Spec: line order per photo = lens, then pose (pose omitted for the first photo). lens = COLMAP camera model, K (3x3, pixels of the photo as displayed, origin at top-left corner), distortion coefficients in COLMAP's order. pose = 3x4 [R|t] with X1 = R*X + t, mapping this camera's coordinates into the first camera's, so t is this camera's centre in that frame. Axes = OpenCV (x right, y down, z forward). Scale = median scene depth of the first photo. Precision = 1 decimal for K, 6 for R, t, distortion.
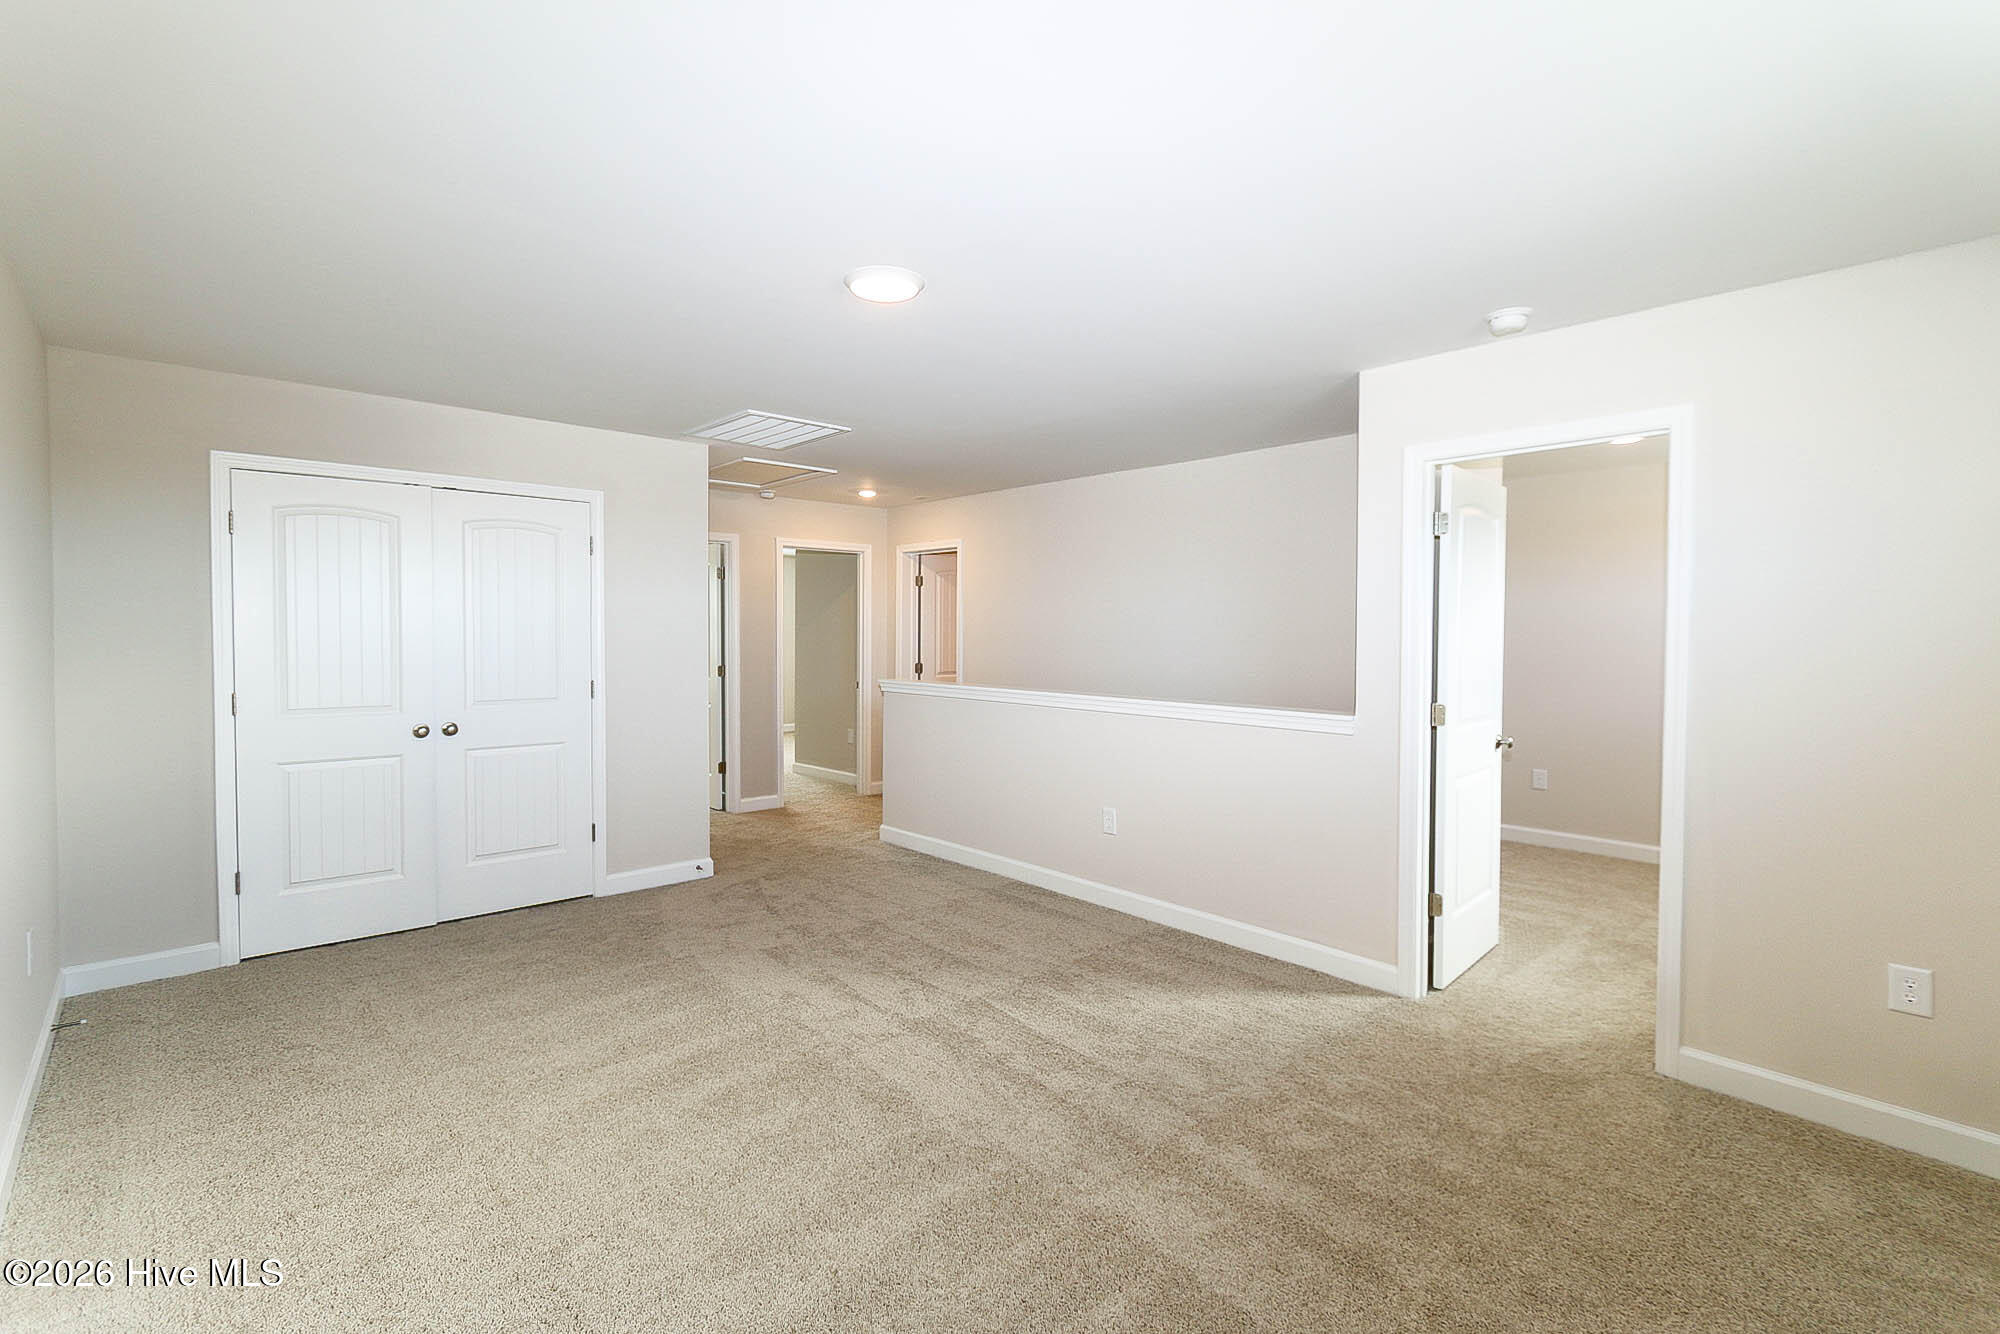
lens RADIAL K [[918.3, 0, 990.0], [0, 918.3, 666.8], [0, 0, 1]] dist [-0.005151, 0.001185]
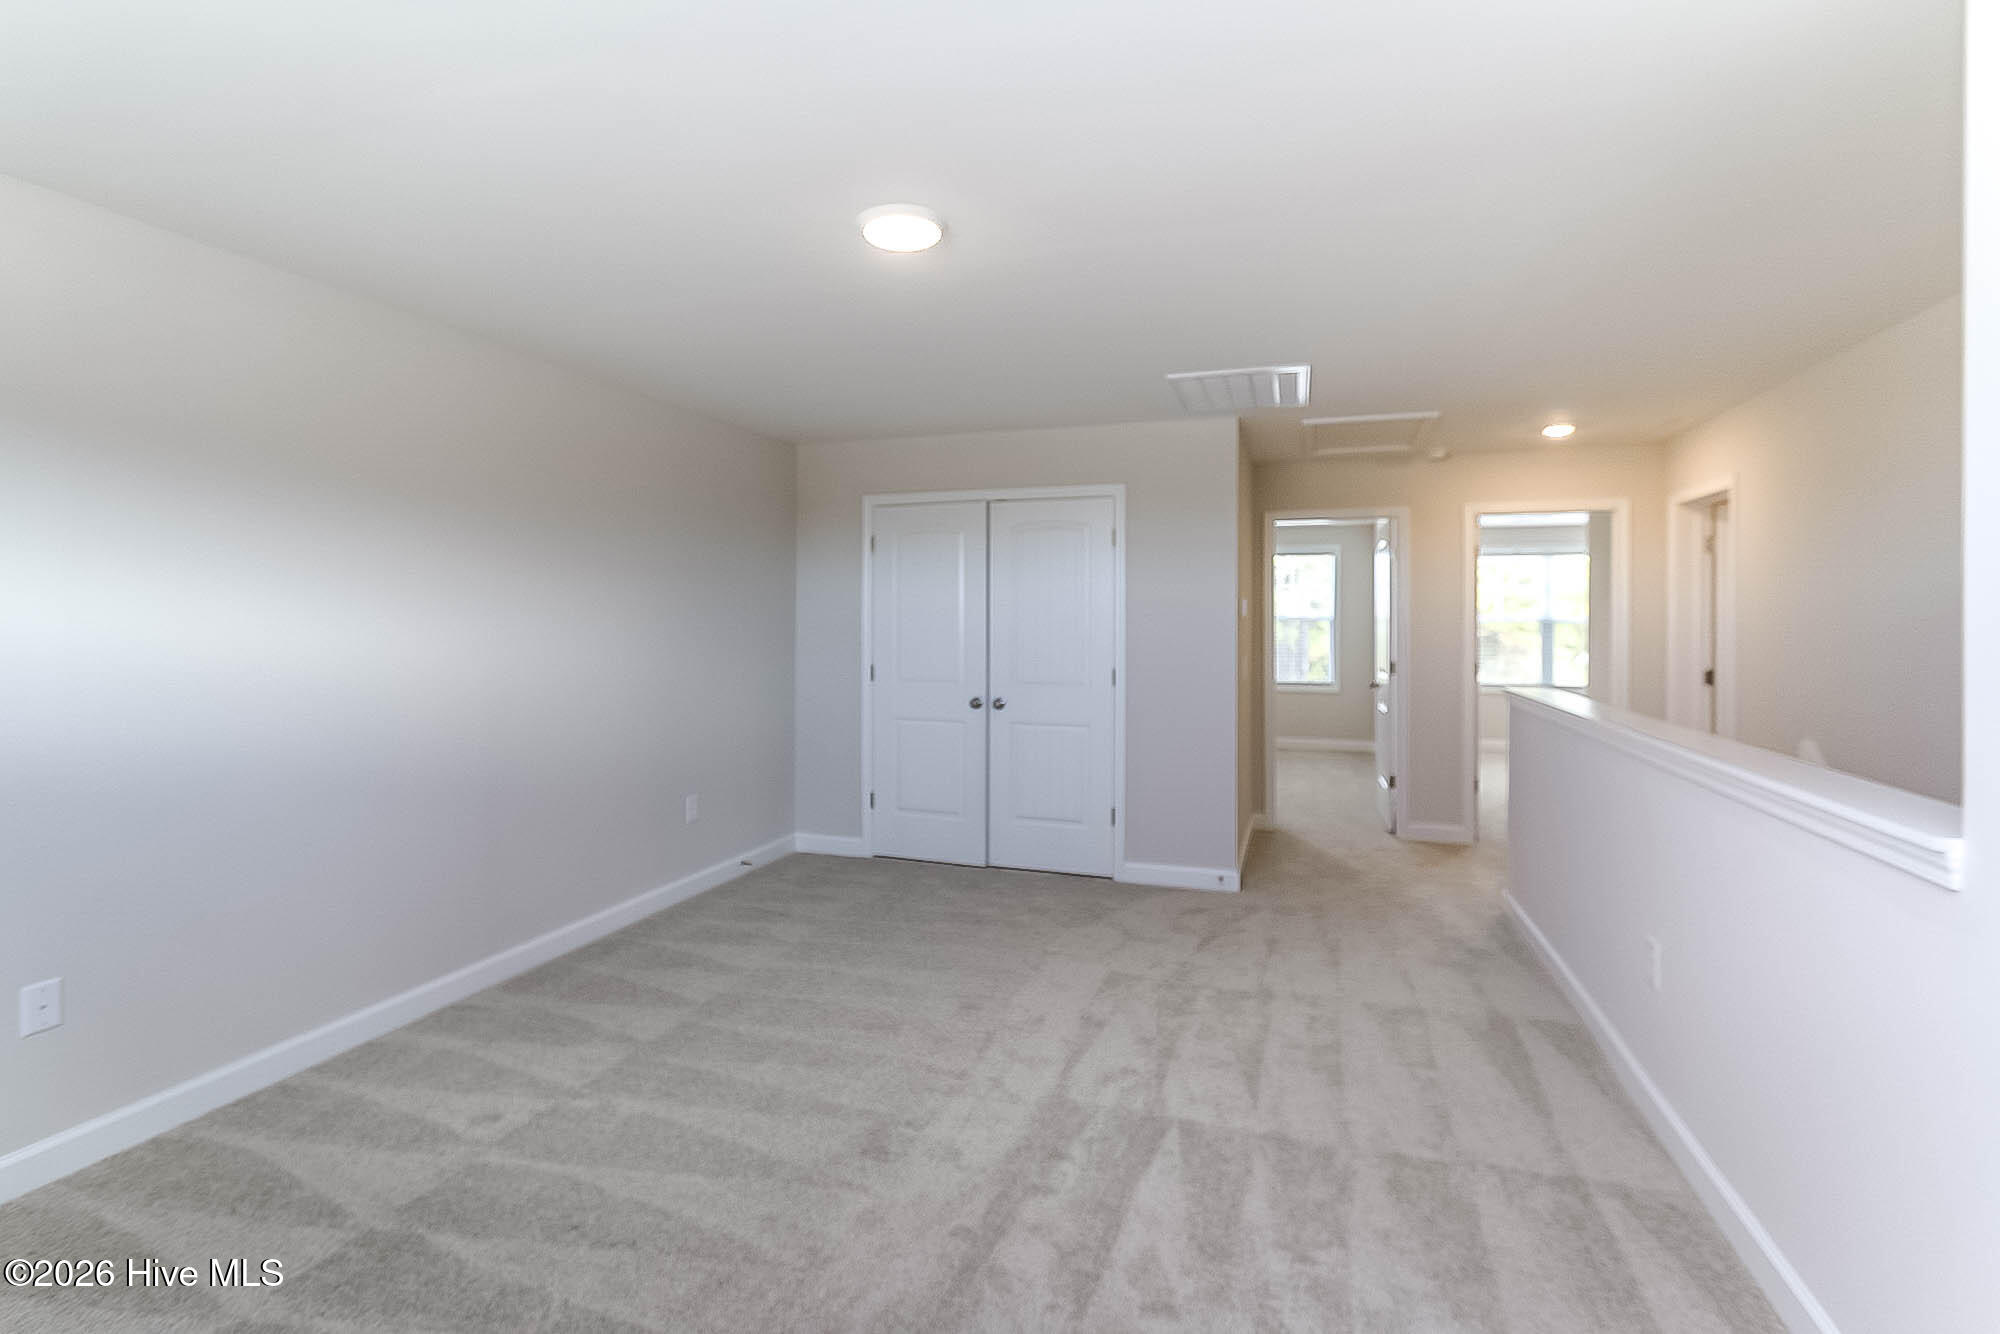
lens RADIAL K [[918.3, 0, 993.1], [0, 918.3, 625.8], [0, 0, 1]] dist [-0.005151, 0.001185]
pose [[0.481029, -0.004313, -0.876694, 0.435785], [-0.035992, 0.999048, -0.024663, -0.002045], [0.875966, 0.043417, 0.480415, 0.408021]]
